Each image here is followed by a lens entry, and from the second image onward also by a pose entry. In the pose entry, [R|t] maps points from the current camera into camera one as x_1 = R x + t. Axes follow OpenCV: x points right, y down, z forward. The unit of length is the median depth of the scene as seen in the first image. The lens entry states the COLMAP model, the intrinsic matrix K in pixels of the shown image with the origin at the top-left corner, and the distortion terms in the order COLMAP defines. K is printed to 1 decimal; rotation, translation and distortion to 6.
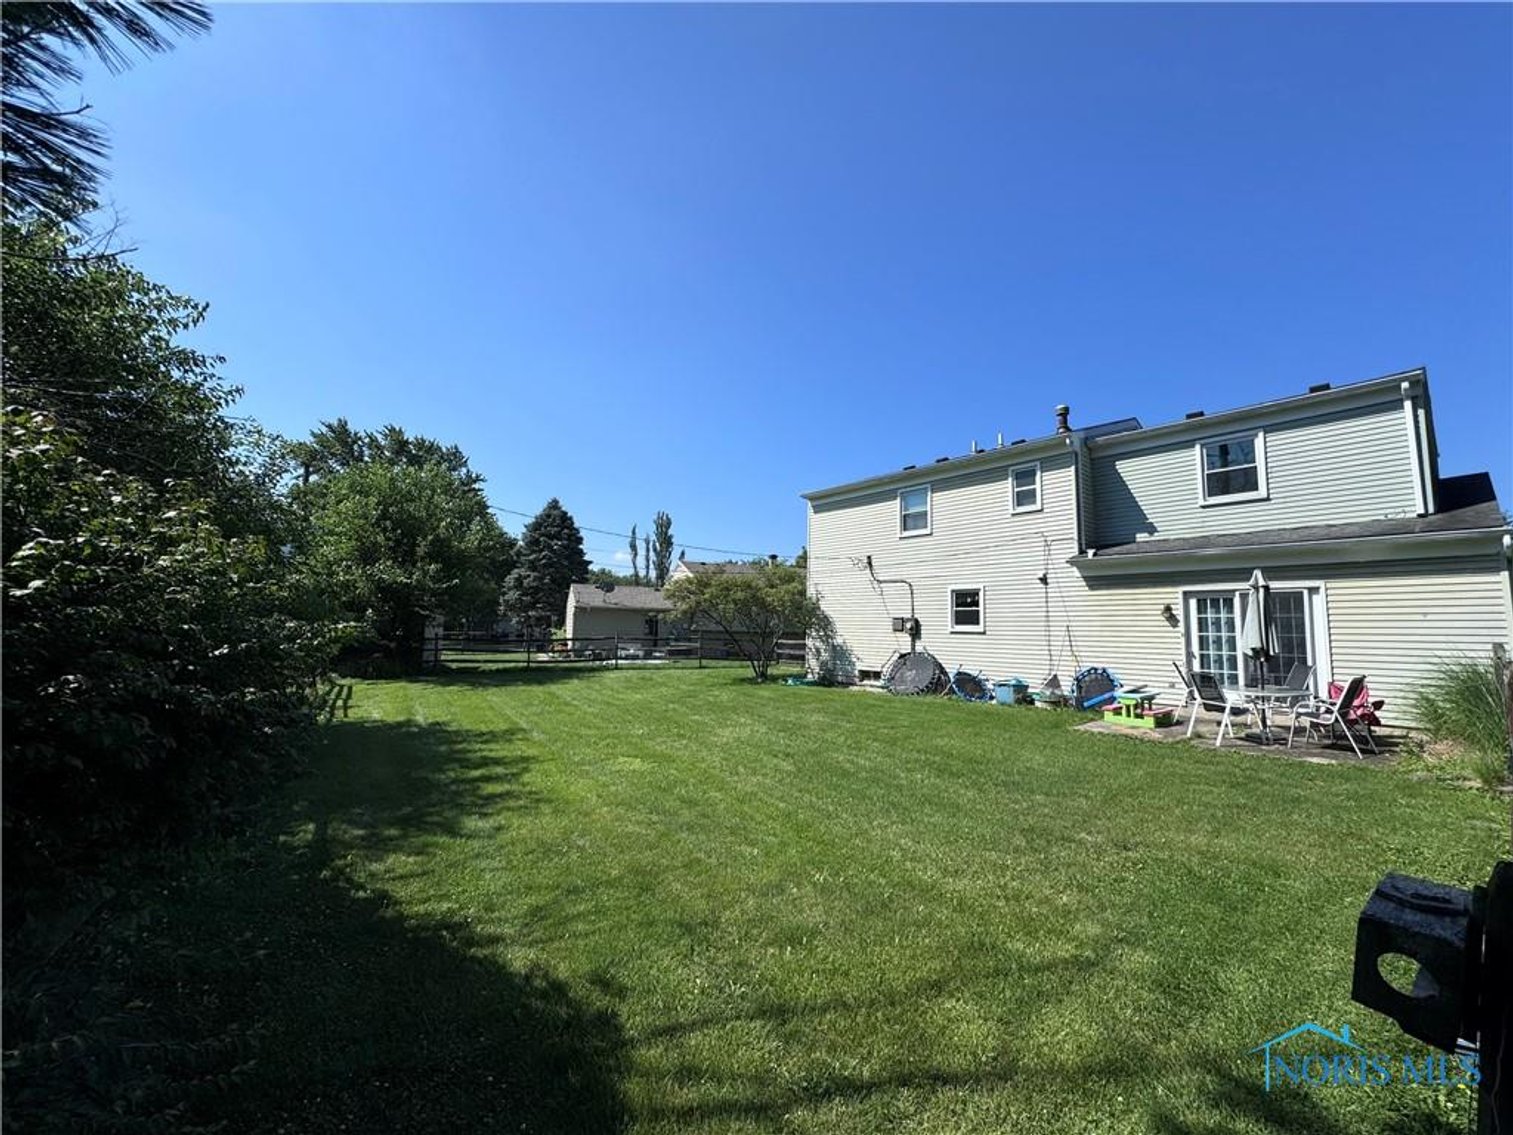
lens RADIAL K [[600.4, 0, 756.5], [0, 600.4, 567.5], [0, 0, 1]] dist [-0.002512, -0.000225]
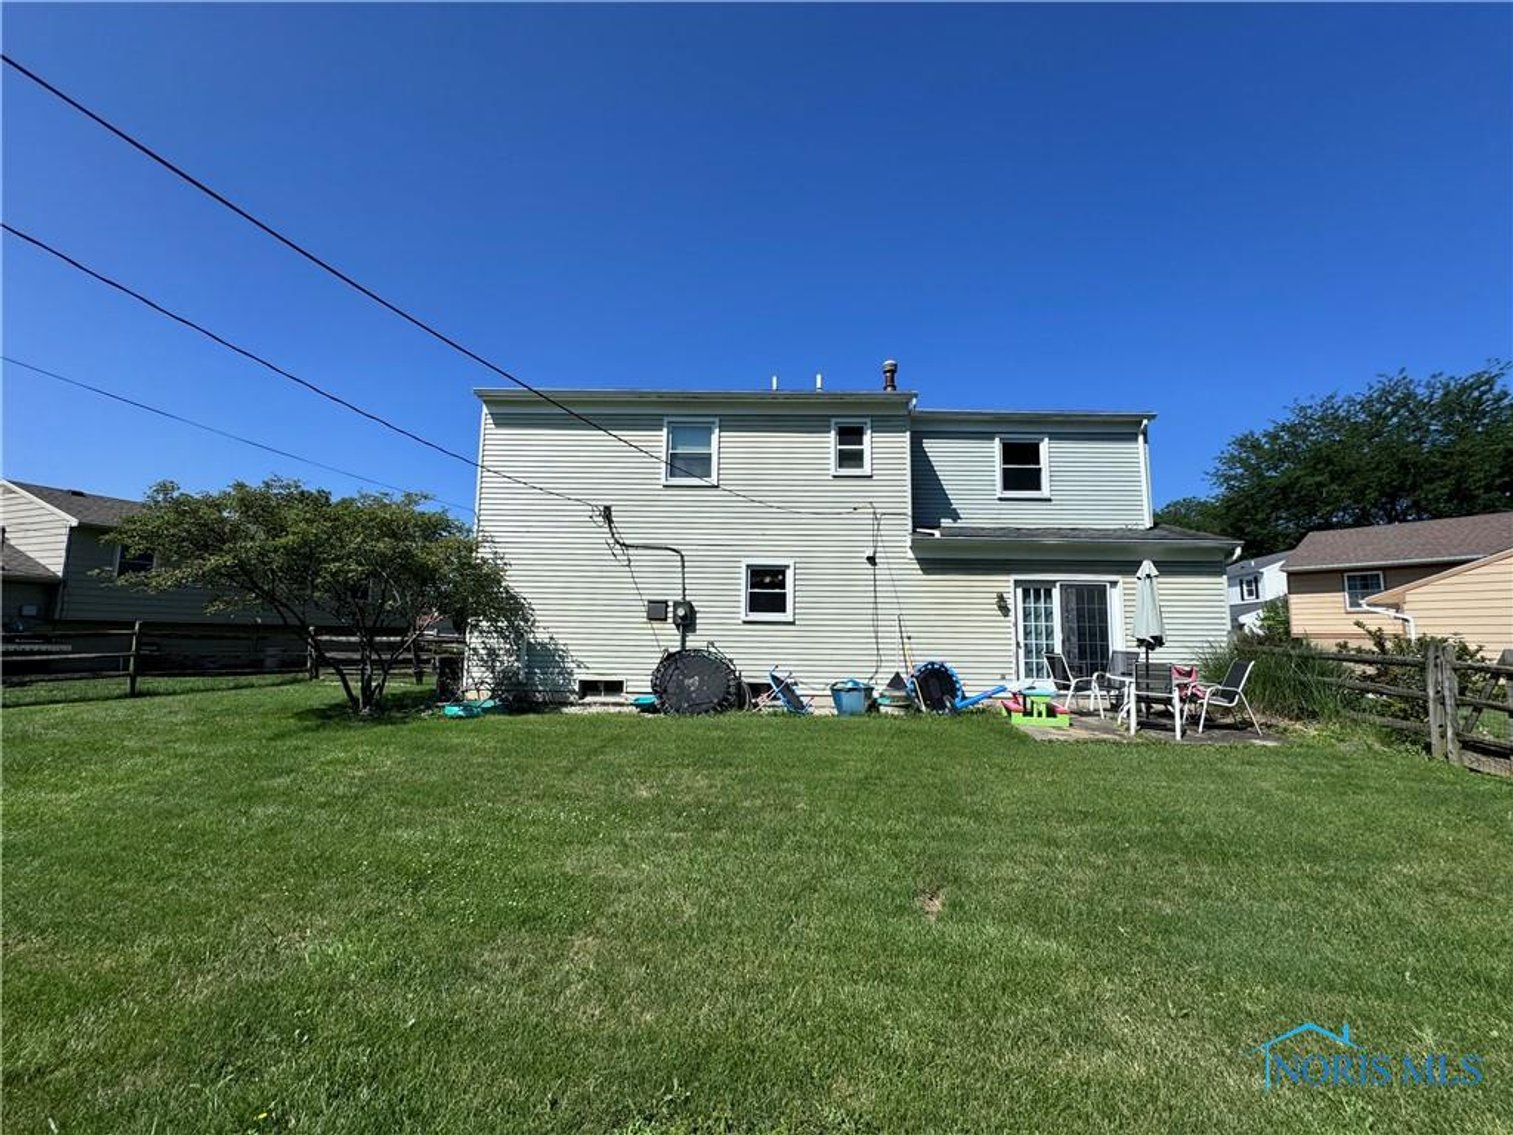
lens RADIAL K [[600.4, 0, 756.5], [0, 600.4, 567.5], [0, 0, 1]] dist [-0.002512, -0.000225]
pose [[0.651809, 0.073970, 0.754767, -0.234110], [-0.080700, 0.996346, -0.027953, 0.062478], [-0.754077, -0.042690, 0.655397, 0.523468]]
